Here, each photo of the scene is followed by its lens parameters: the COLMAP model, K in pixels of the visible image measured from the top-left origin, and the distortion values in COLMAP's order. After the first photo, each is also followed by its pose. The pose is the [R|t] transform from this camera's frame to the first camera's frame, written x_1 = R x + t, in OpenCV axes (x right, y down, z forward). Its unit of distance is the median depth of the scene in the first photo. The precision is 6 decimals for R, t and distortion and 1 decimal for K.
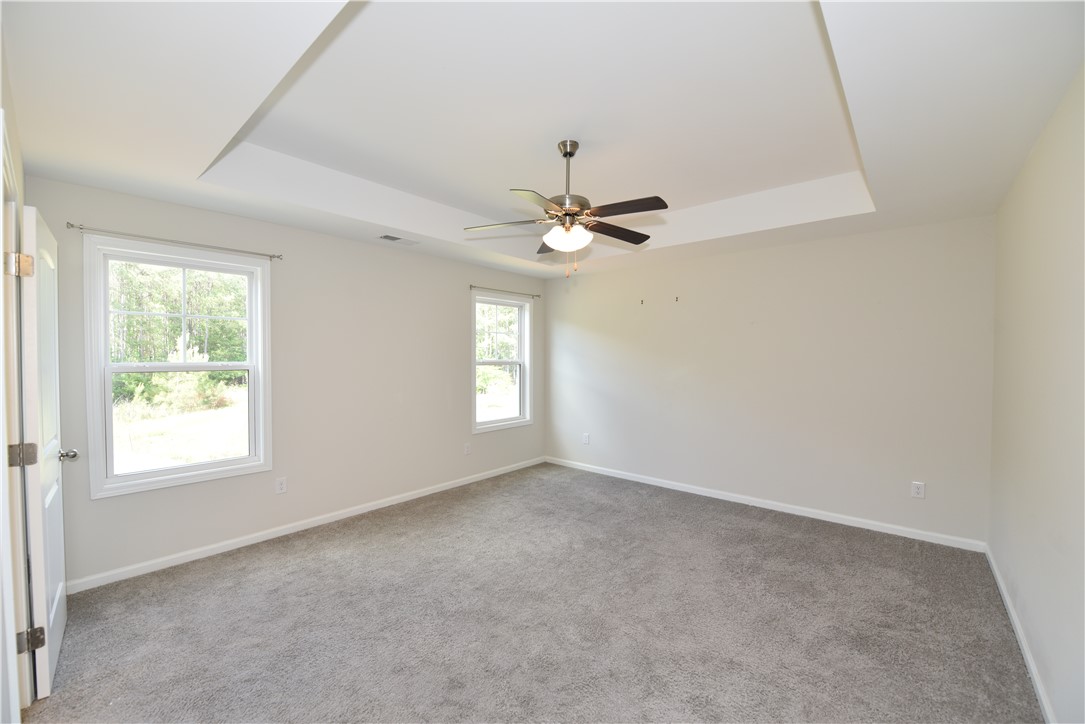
lens RADIAL K [[430.9, 0, 544.1], [0, 430.9, 363.4], [0, 0, 1]] dist [-0.017691, -0.001438]
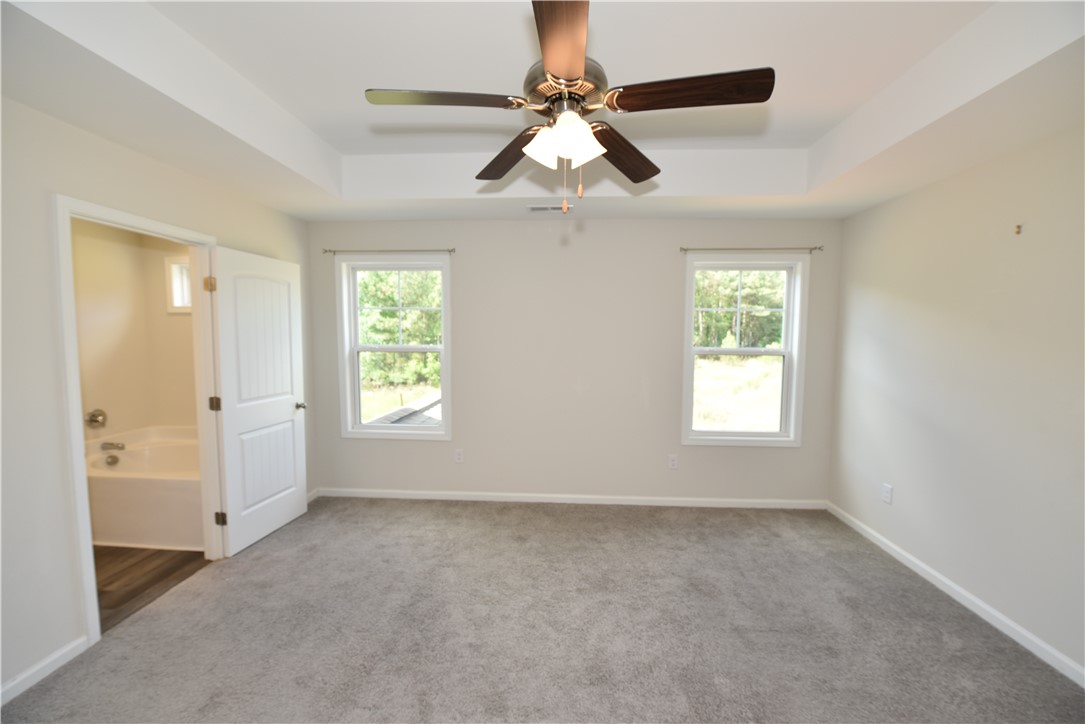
lens RADIAL K [[430.9, 0, 544.1], [0, 430.9, 363.4], [0, 0, 1]] dist [-0.017691, -0.001438]
pose [[0.610931, 0.066149, -0.788916, 0.303799], [-0.019564, 0.997460, 0.068485, -0.030084], [0.791442, -0.026405, 0.610673, 0.376103]]
